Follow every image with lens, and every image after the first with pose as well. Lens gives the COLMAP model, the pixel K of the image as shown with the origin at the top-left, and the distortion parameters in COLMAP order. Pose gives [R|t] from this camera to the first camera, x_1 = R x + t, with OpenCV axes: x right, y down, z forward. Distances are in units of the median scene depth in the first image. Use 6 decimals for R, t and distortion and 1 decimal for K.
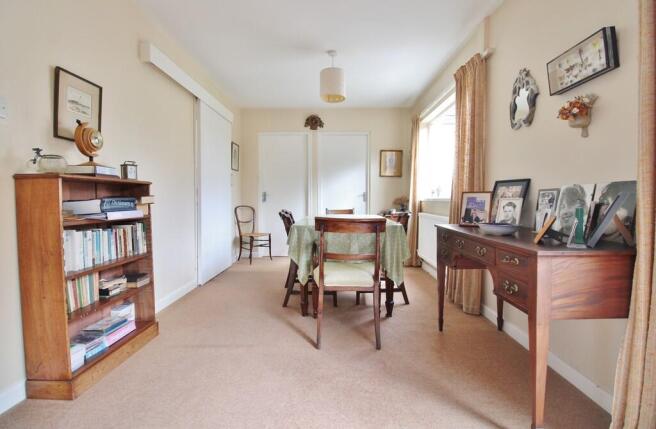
lens RADIAL K [[310.4, 0, 330.1], [0, 310.4, 209.6], [0, 0, 1]] dist [0.001623, -0.015114]
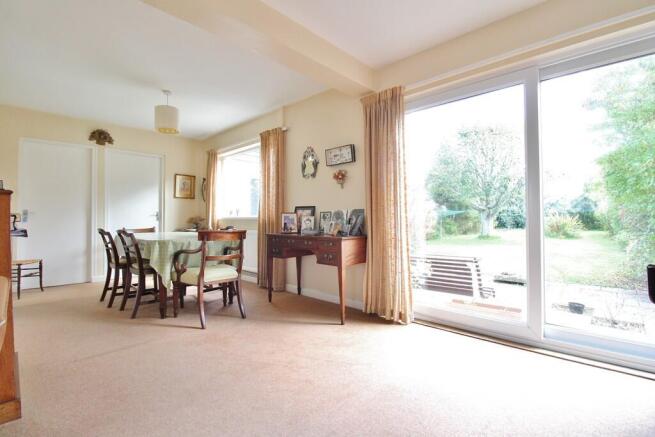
lens RADIAL K [[305.1, 0, 328.6], [0, 305.1, 213.3], [0, 0, 1]] dist [0.001203, -0.012984]
pose [[0.680593, 0.009711, 0.732597, -0.608060], [0.029932, 0.998709, -0.041046, 0.020107], [-0.732050, 0.049863, 0.679423, -0.291749]]
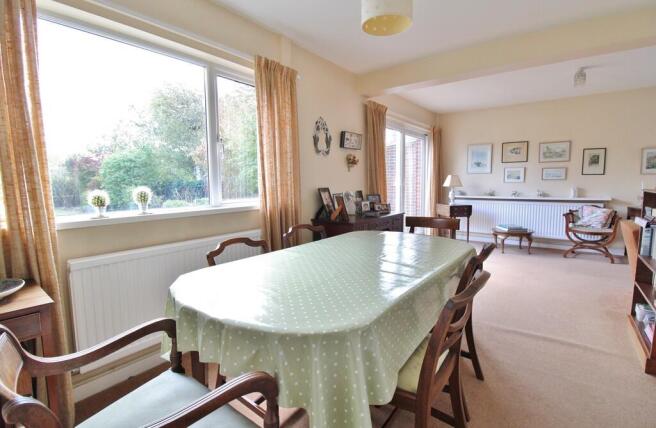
lens RADIAL K [[310.4, 0, 330.1], [0, 310.4, 209.1], [0, 0, 1]] dist [0.001623, -0.015114]
pose [[-0.812043, -0.054120, 0.581082, -0.338255], [0.024860, 0.991579, 0.127093, -0.187069], [-0.583067, 0.117651, -0.803860, 2.224737]]
